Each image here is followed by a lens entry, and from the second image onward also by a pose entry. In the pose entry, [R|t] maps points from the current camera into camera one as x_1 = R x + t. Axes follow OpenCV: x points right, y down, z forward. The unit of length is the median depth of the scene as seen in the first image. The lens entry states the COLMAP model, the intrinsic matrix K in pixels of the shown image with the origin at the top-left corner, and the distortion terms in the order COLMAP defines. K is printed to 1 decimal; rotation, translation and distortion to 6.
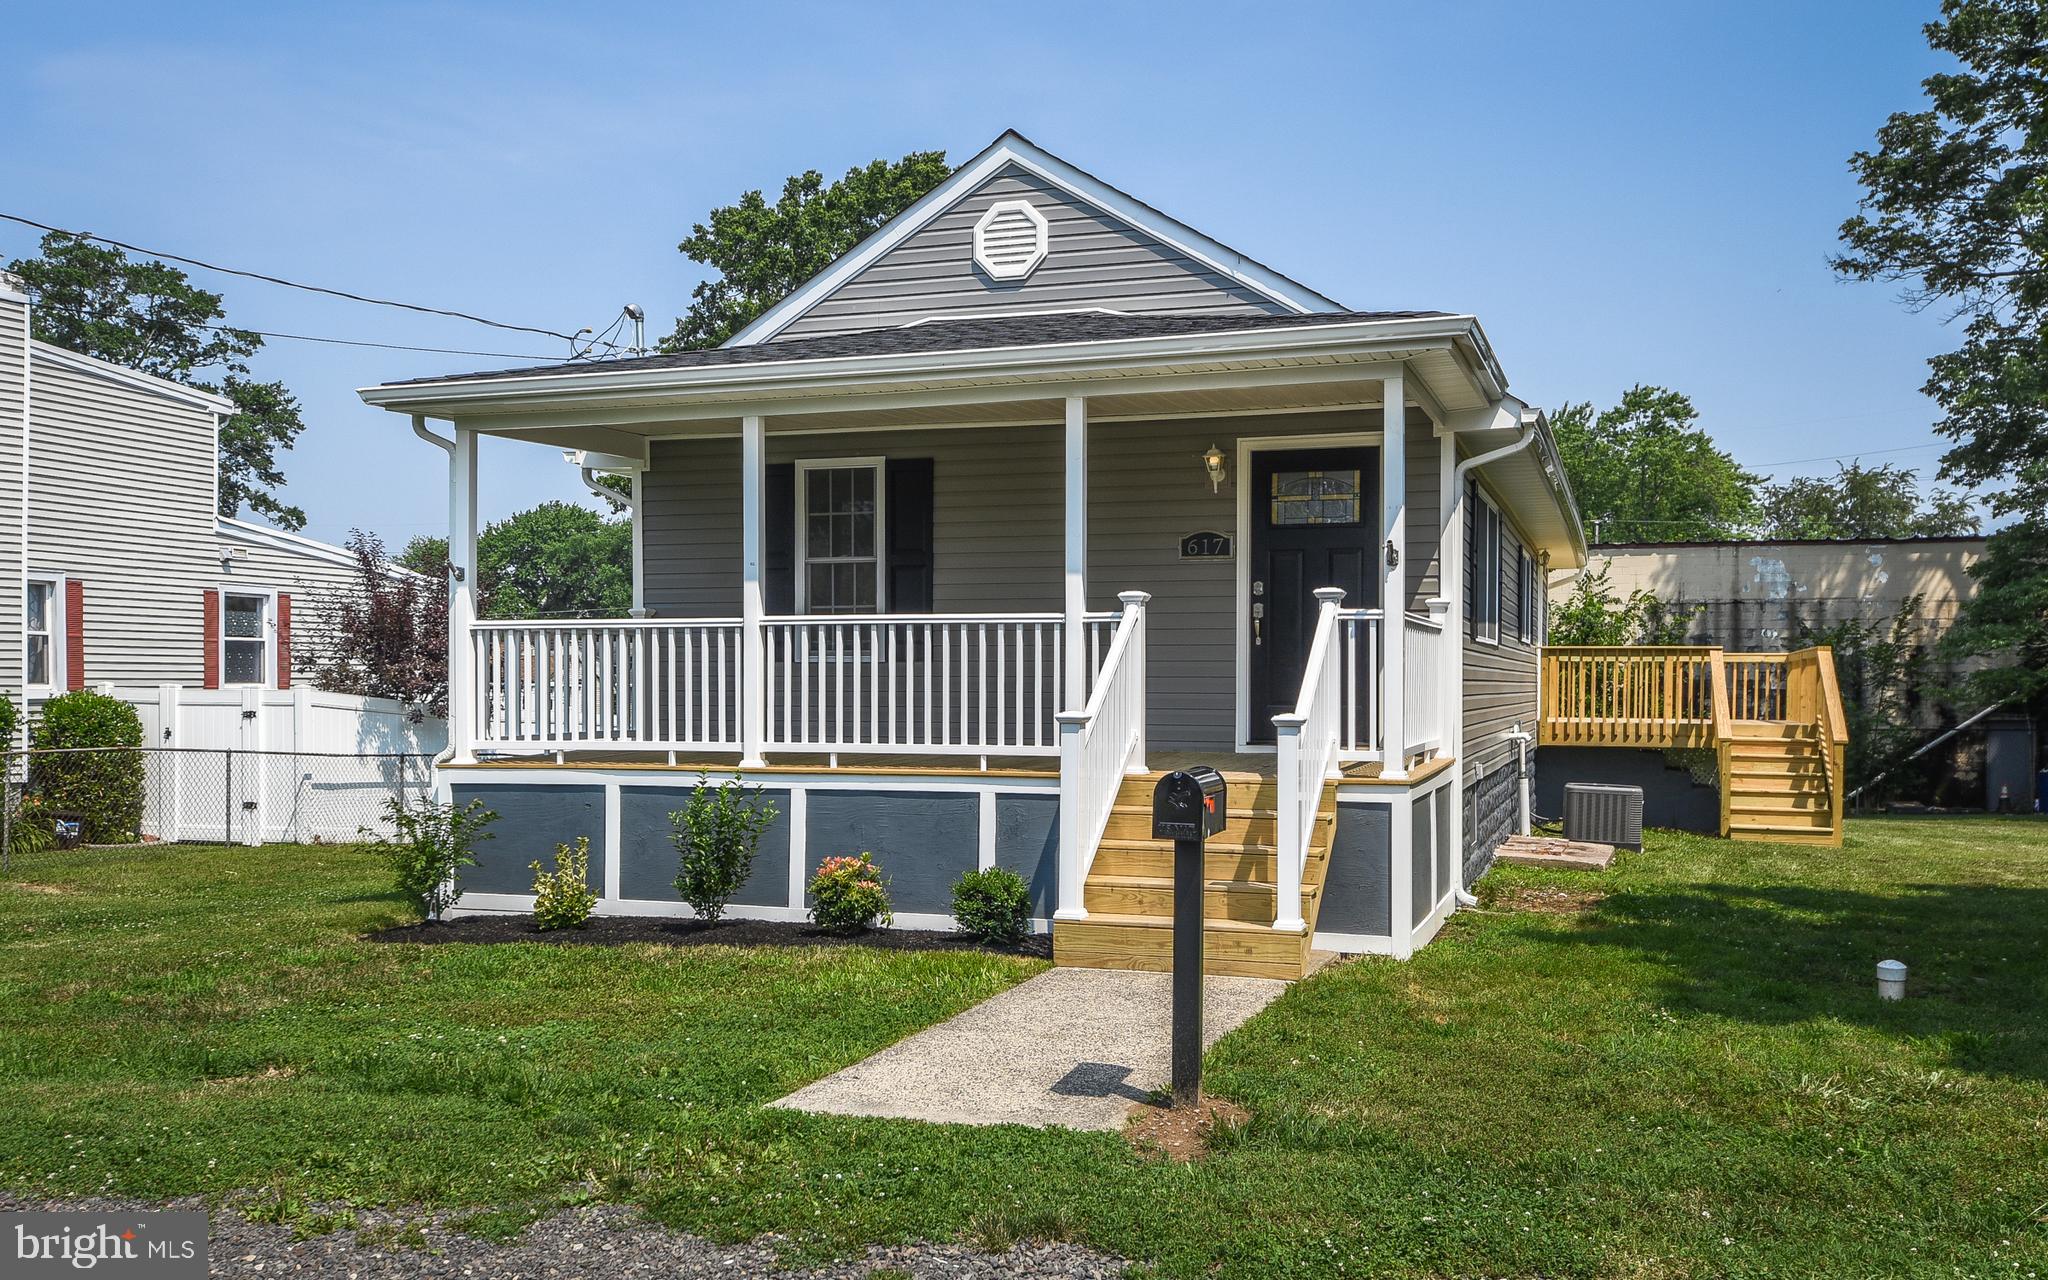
lens RADIAL K [[1780.7, 0, 1025.8], [0, 1780.7, 712.5], [0, 0, 1]] dist [0.038900, 0.009101]
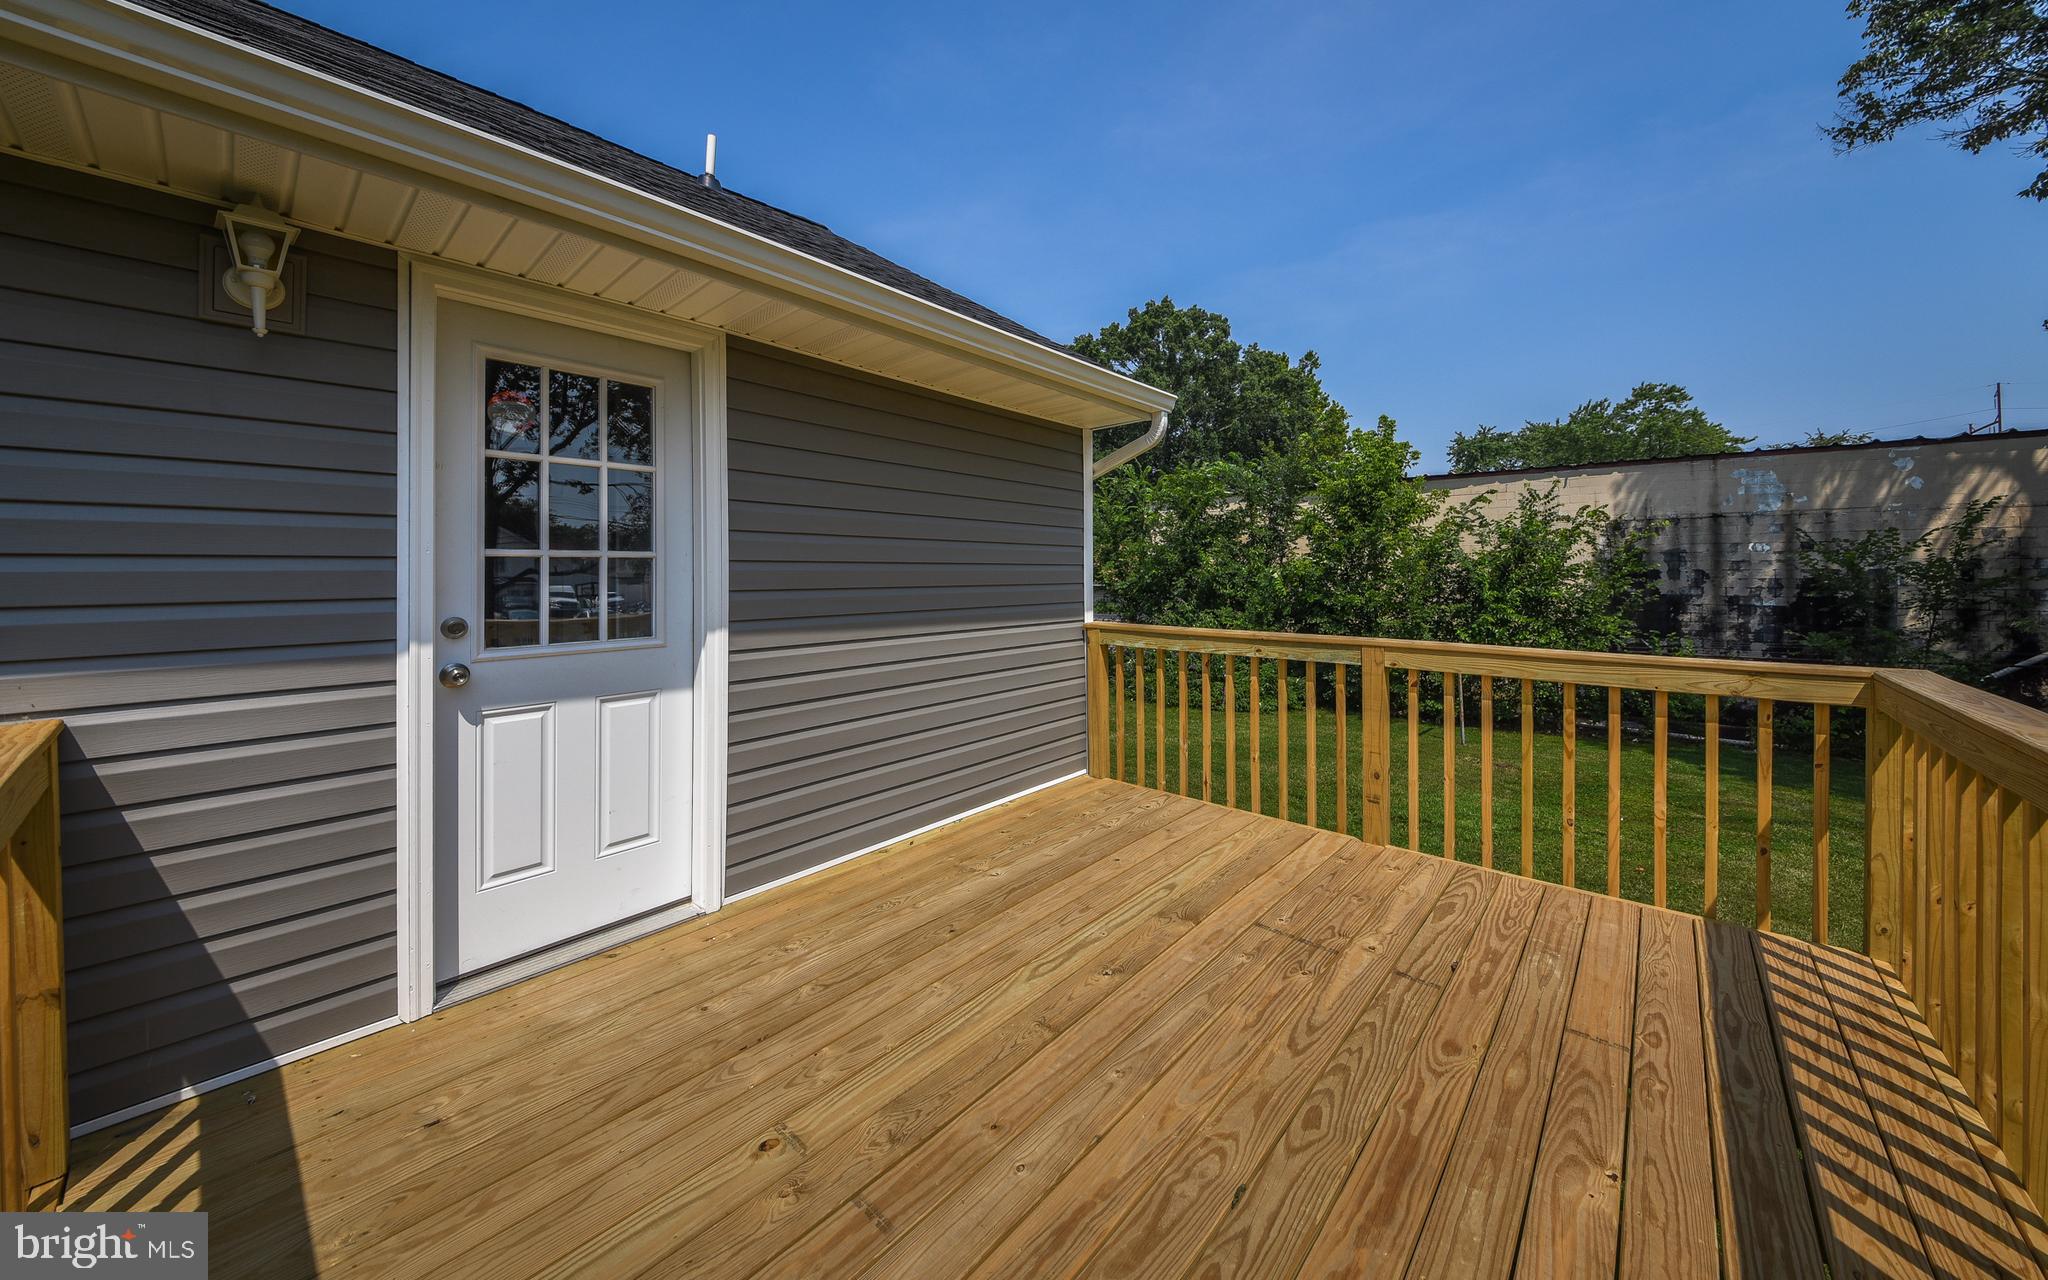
lens RADIAL K [[752.3, 0, 992.3], [0, 752.3, 561.9], [0, 0, 1]] dist [-0.011131, -0.001254]
pose [[0.917032, -0.014855, -0.398537, 0.677307], [0.001731, 0.999445, -0.033271, -0.081593], [0.398810, 0.029821, 0.916549, 1.630436]]
